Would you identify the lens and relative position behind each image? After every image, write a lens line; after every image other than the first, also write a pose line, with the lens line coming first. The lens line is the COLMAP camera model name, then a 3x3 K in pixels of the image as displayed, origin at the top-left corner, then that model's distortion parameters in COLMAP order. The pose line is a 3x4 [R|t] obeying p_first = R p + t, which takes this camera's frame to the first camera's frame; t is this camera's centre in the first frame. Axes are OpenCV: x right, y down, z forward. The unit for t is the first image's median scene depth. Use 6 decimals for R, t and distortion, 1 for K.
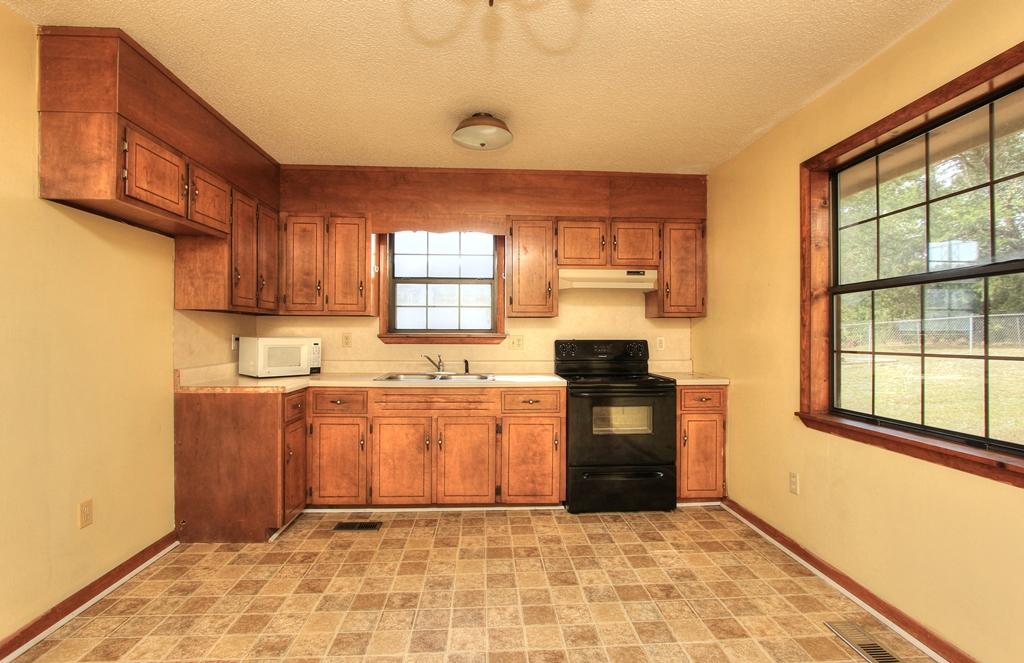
lens RADIAL K [[478.5, 0, 513.8], [0, 478.5, 330.5], [0, 0, 1]] dist [-0.016815, 0.000090]
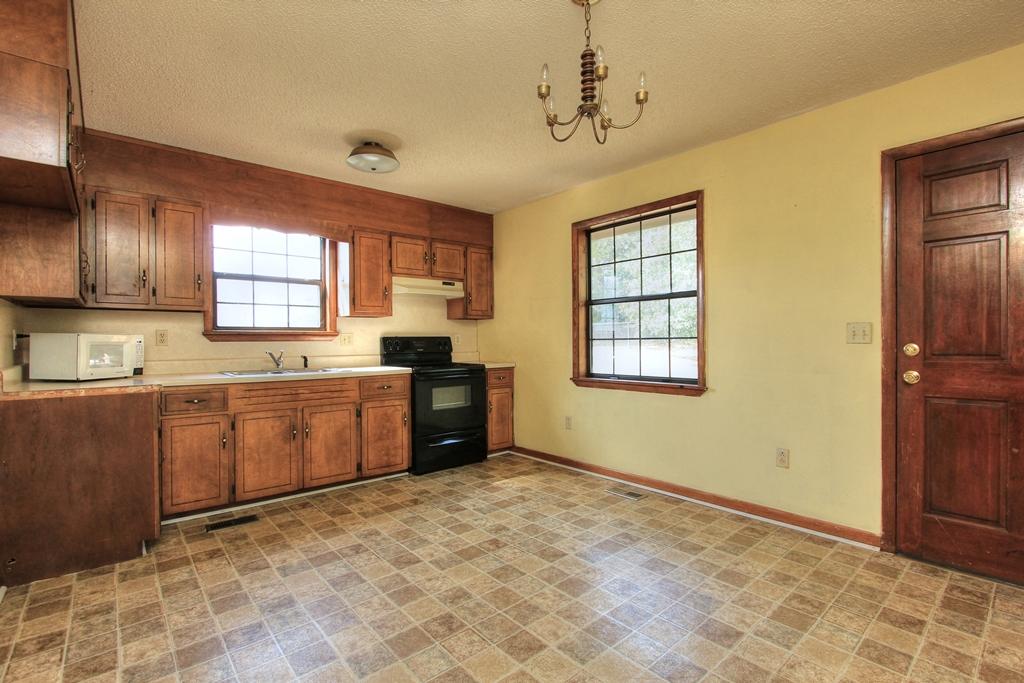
lens RADIAL K [[471.6, 0, 508.3], [0, 471.6, 340.4], [0, 0, 1]] dist [-0.017459, 0.002071]
pose [[0.796583, -0.008463, 0.604470, -0.427757], [0.005075, 0.999960, 0.007313, 0.025633], [-0.604507, -0.002757, 0.796595, -0.113246]]
